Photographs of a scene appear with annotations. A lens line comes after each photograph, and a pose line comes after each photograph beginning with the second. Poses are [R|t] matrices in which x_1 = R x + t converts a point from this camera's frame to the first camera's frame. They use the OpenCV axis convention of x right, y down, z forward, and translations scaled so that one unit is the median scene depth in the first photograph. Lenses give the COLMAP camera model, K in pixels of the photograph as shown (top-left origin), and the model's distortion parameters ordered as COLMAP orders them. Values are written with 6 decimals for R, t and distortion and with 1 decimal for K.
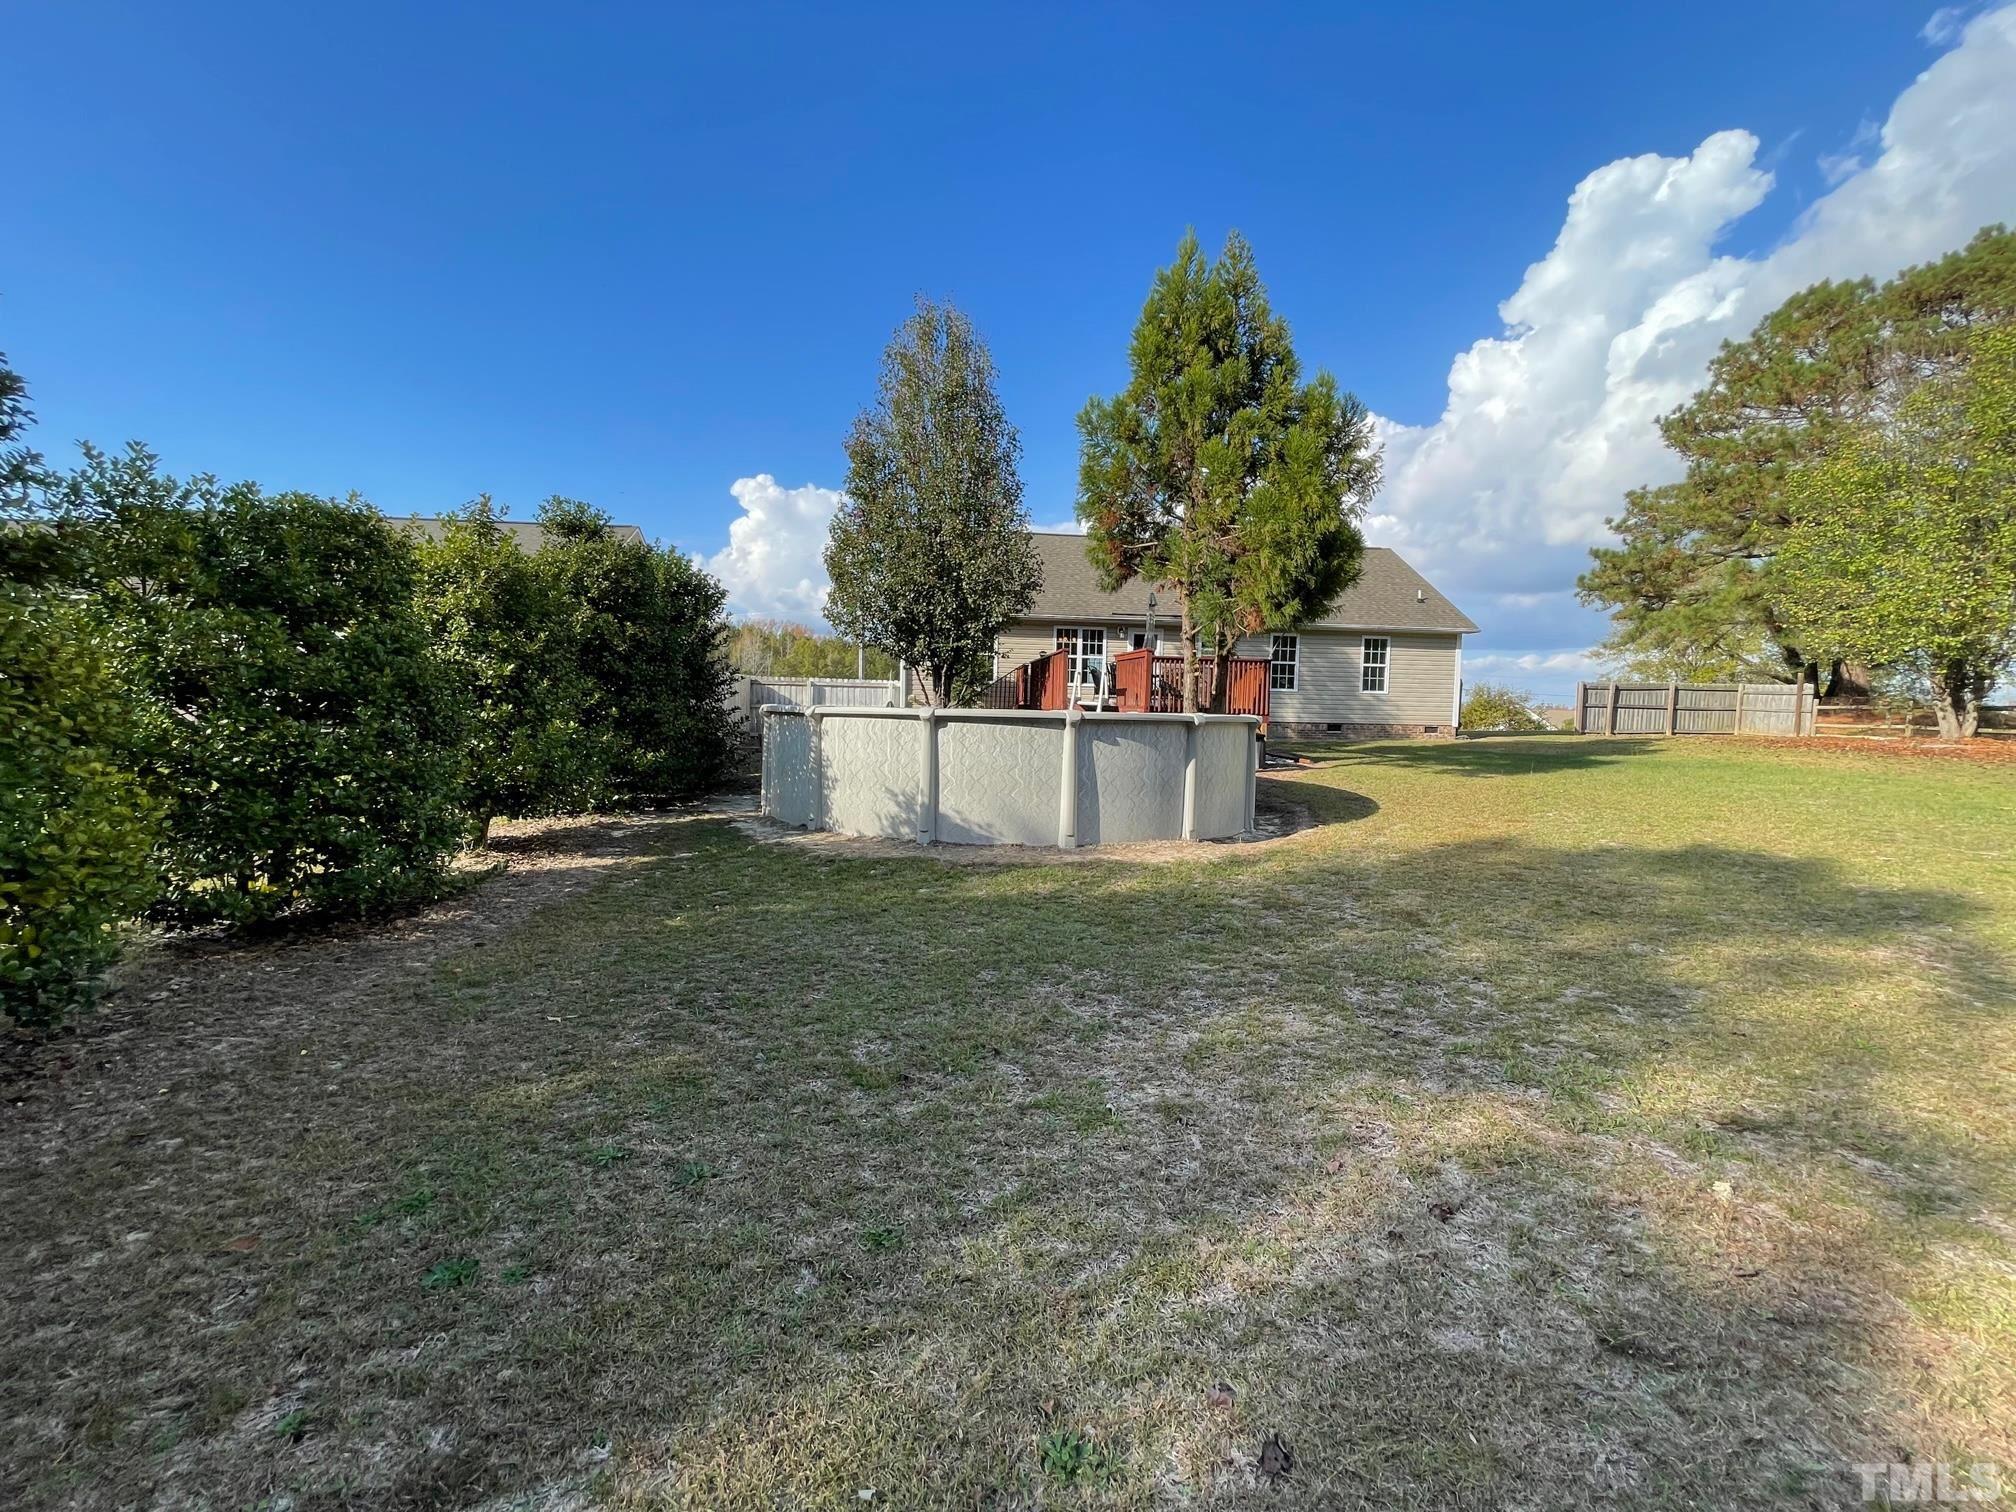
lens RADIAL K [[814.5, 0, 1006.8], [0, 814.5, 753.2], [0, 0, 1]] dist [0.000923, 0.000027]
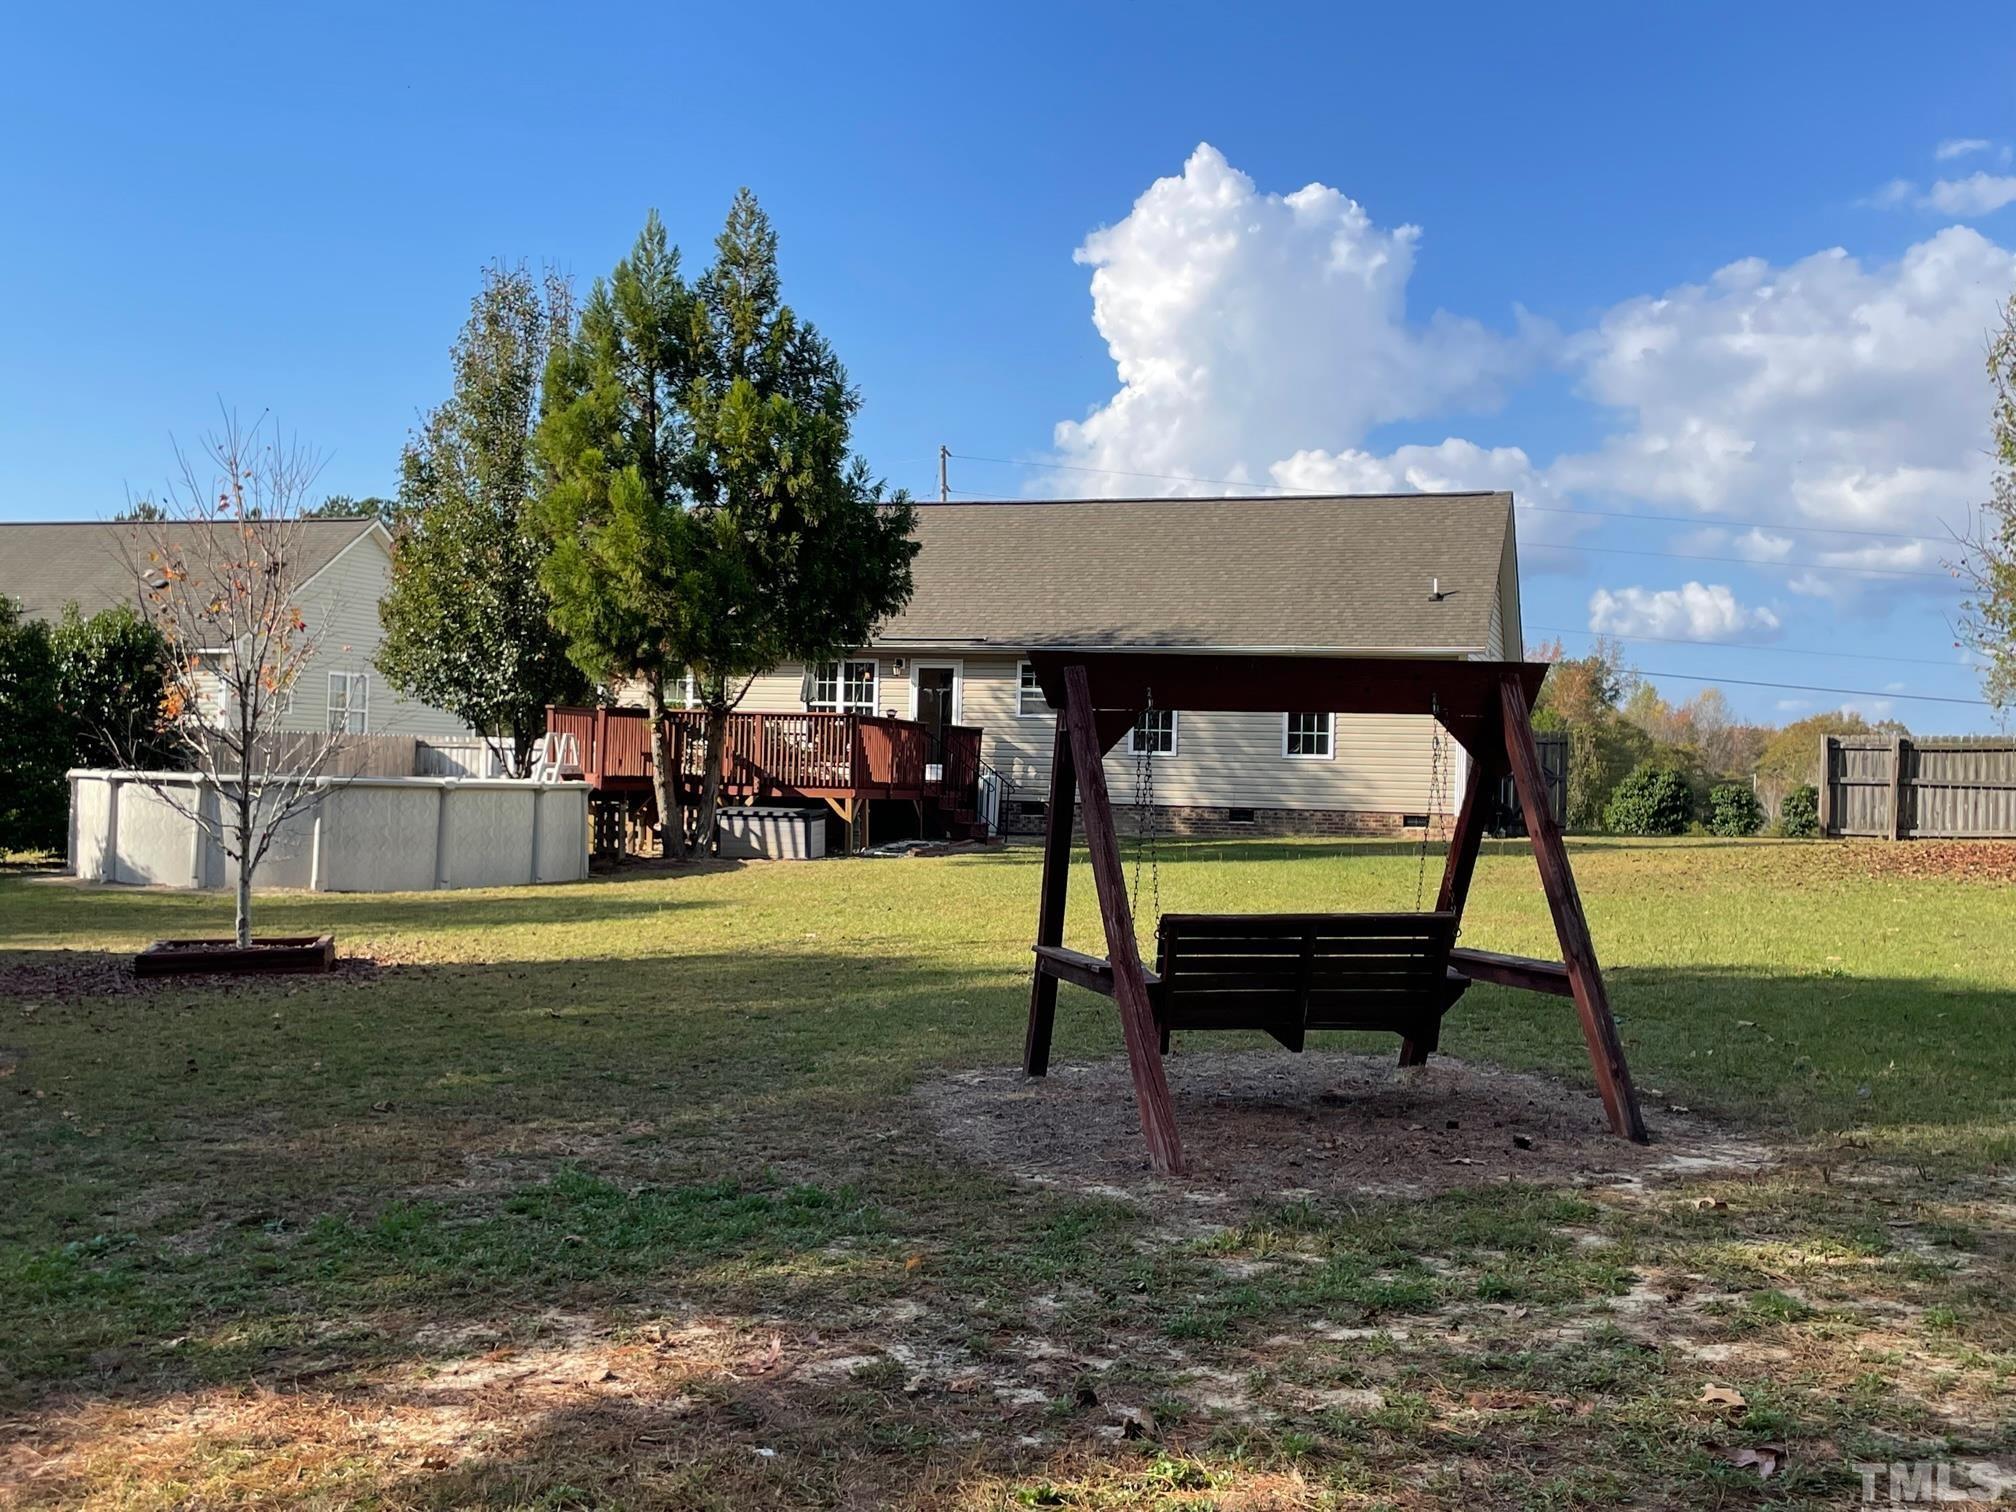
lens RADIAL K [[2106.3, 0, 1008.6], [0, 2106.3, 755.2], [0, 0, 1]] dist [0.004421, 0.000000]
pose [[0.905298, -0.001284, -0.424775, 0.943090], [-0.030946, 0.997139, -0.068968, 0.037898], [0.423648, 0.075581, 0.902668, -0.492265]]
